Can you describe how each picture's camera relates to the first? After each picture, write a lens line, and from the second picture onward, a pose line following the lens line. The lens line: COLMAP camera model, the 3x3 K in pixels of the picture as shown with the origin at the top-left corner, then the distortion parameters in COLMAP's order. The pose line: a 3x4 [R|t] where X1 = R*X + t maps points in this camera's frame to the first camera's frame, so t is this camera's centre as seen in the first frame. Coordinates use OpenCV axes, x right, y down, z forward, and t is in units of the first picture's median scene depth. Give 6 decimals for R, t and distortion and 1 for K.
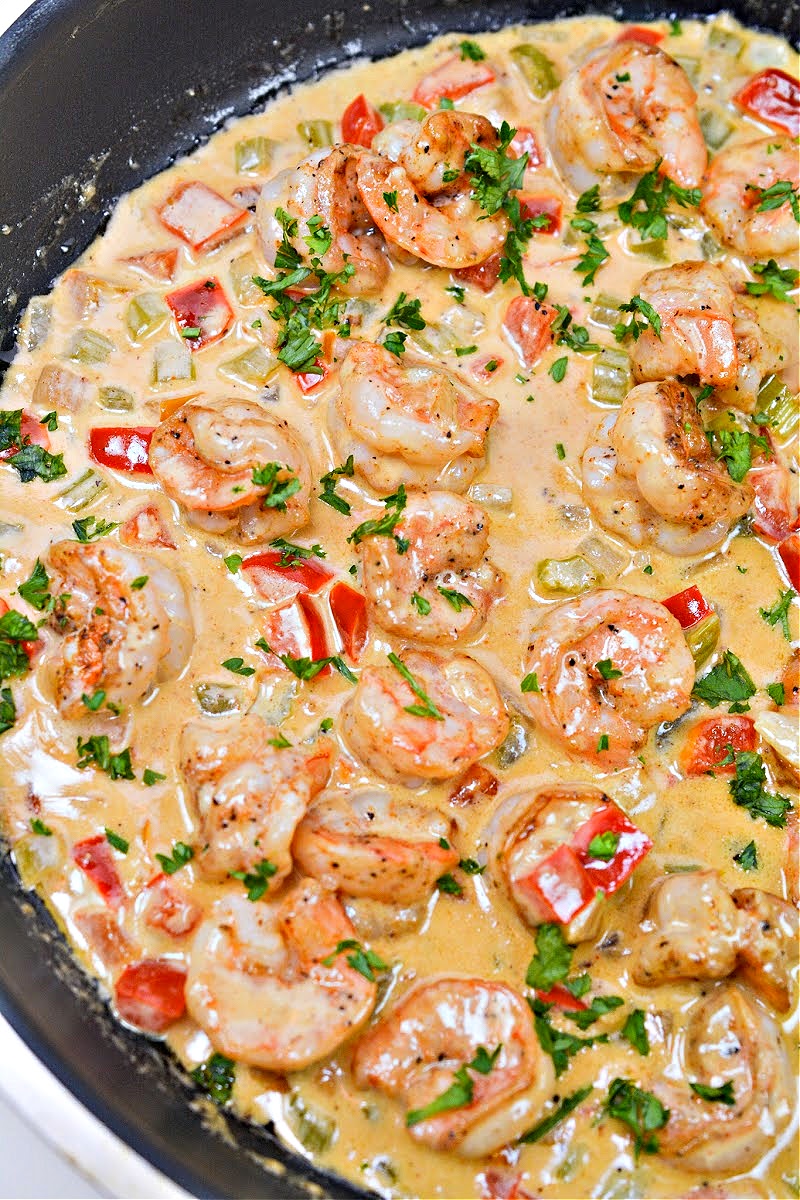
lens RADIAL K [[2144.0, 0, 401.9], [0, 2144.0, 599.3], [0, 0, 1]] dist [0.055461, 0.000000]
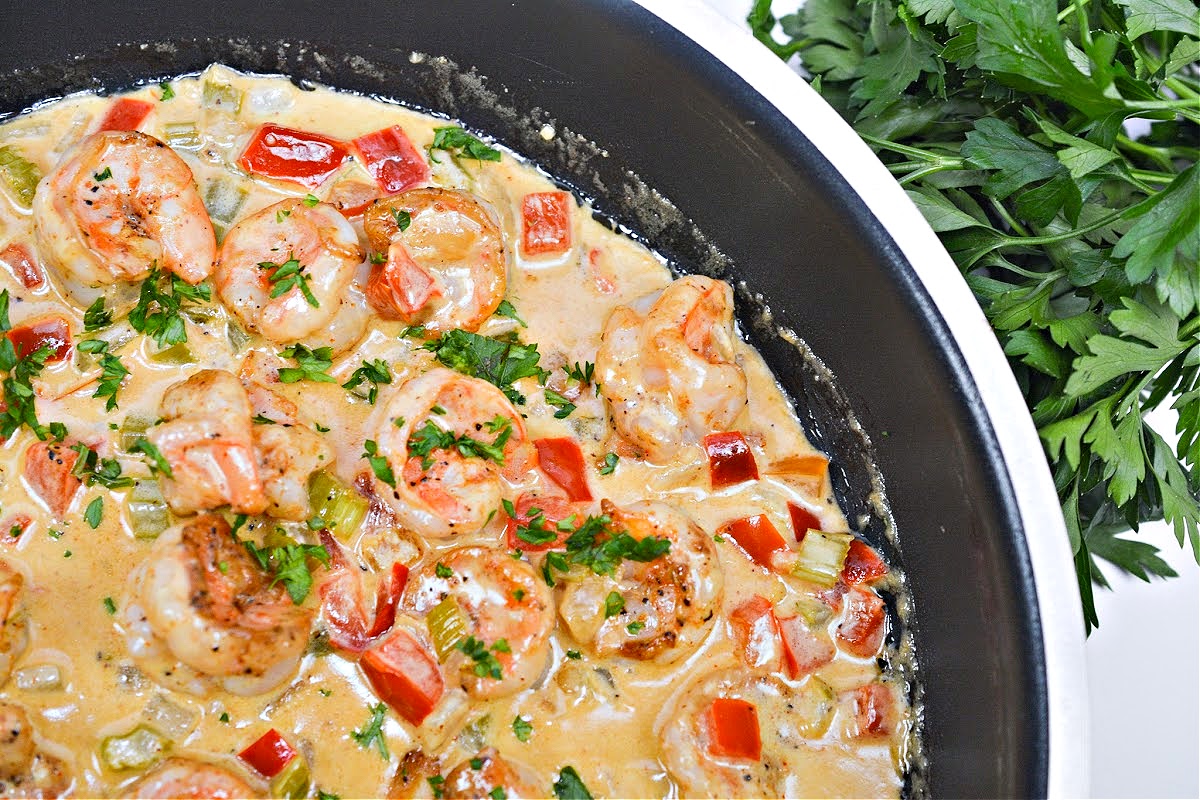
lens RADIAL K [[2144.0, 0, 601.5], [0, 2144.0, 398.0], [0, 0, 1]] dist [0.055461, 0.000000]
pose [[0.975335, -0.216147, 0.044741, 0.251256], [0.212506, 0.974318, 0.074465, -0.175241], [-0.059687, -0.063120, 0.996219, 0.070933]]
